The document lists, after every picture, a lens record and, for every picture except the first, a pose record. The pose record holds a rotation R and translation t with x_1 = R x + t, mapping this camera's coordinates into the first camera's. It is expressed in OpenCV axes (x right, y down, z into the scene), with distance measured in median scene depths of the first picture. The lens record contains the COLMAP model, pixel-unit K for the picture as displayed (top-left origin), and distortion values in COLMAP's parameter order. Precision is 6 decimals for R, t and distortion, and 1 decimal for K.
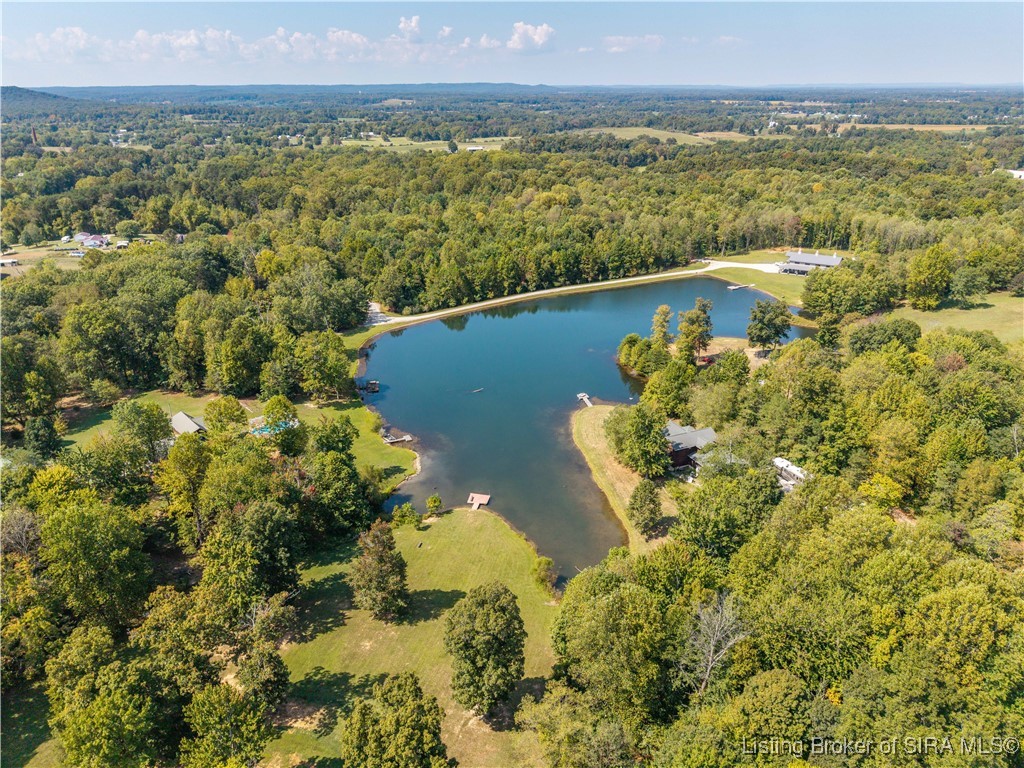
lens RADIAL K [[681.0, 0, 529.0], [0, 681.0, 406.8], [0, 0, 1]] dist [0.043877, -0.052799]
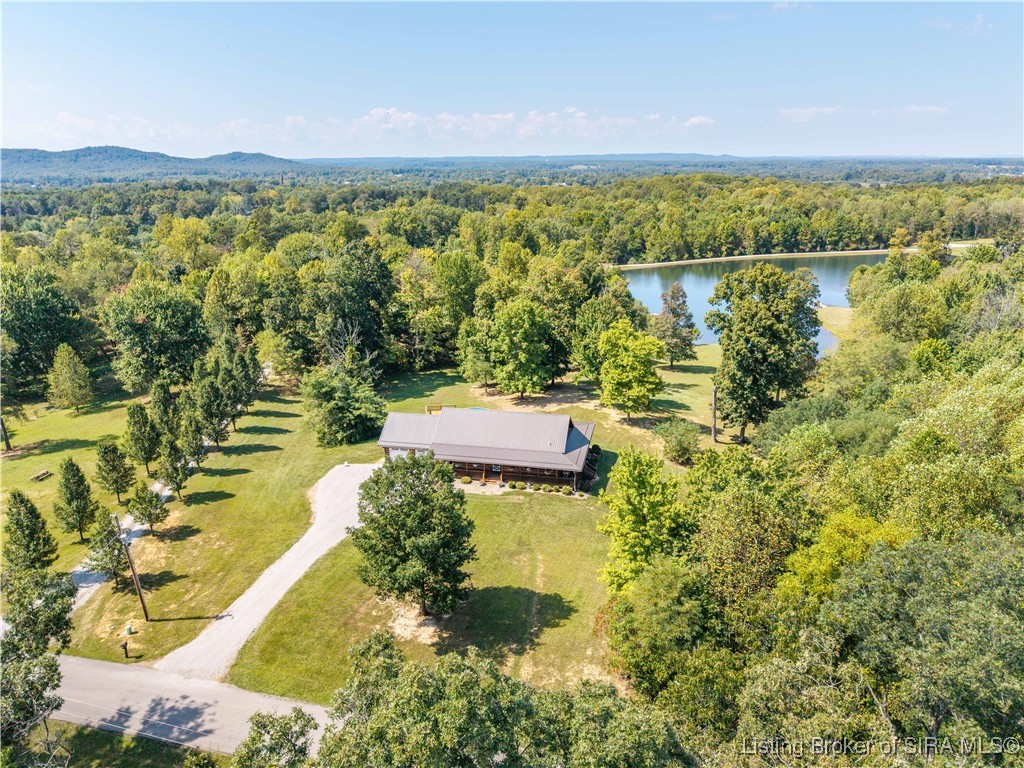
lens RADIAL K [[713.8, 0, 512.0], [0, 713.8, 384.0], [0, 0, 1]] dist [0.002447, -0.004235]
pose [[0.968082, 0.076719, -0.238604, -0.065873], [-0.110341, 0.985236, -0.130897, 0.192662], [0.225040, 0.153047, 0.962255, -0.100134]]
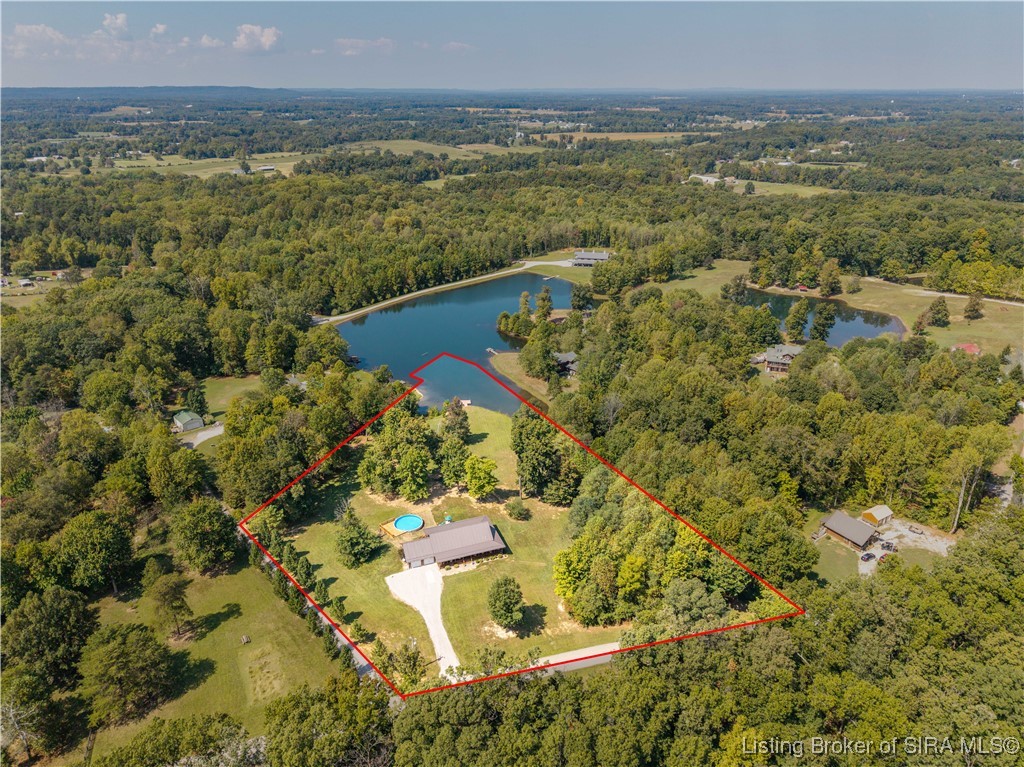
lens RADIAL K [[707.6, 0, 511.9], [0, 707.6, 397.9], [0, 0, 1]] dist [0.079232, -0.104437]
pose [[0.944944, -0.130043, 0.300283, -0.252996], [0.135349, 0.990793, 0.003158, 0.064983], [-0.297929, 0.037659, 0.953845, -0.415307]]
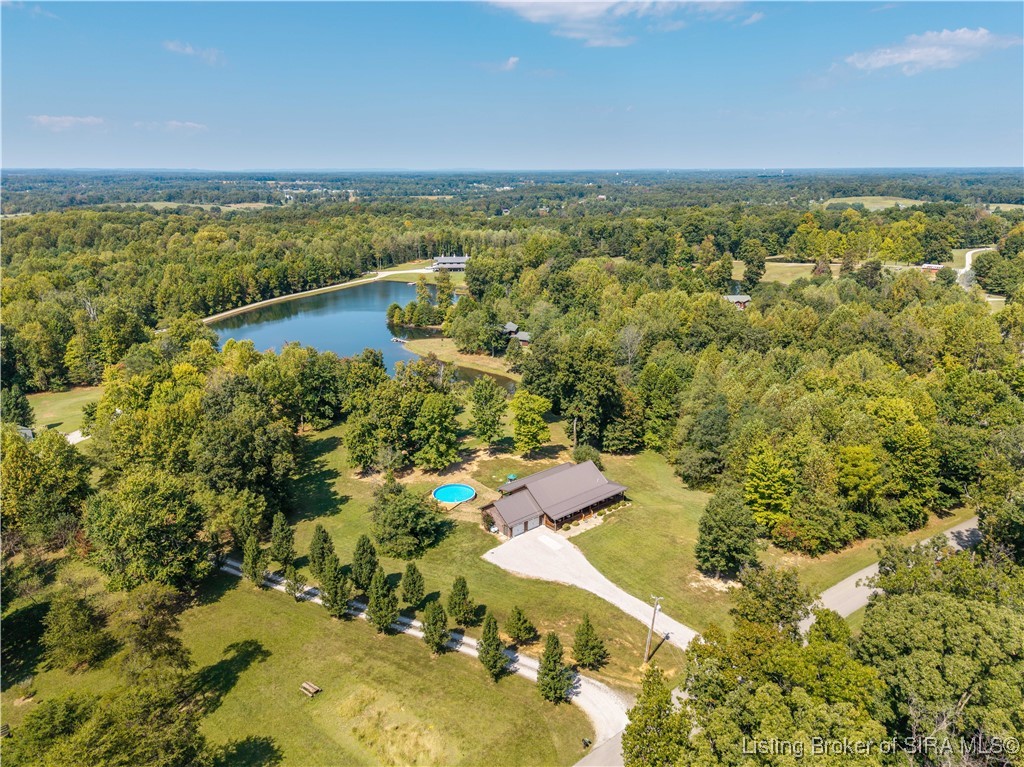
lens RADIAL K [[713.8, 0, 512.0], [0, 713.8, 383.5], [0, 0, 1]] dist [0.002447, -0.004235]
pose [[0.774744, -0.173701, 0.607947, -0.385667], [0.265233, 0.962117, -0.063110, 0.138238], [-0.573953, 0.210142, 0.791466, -0.148286]]
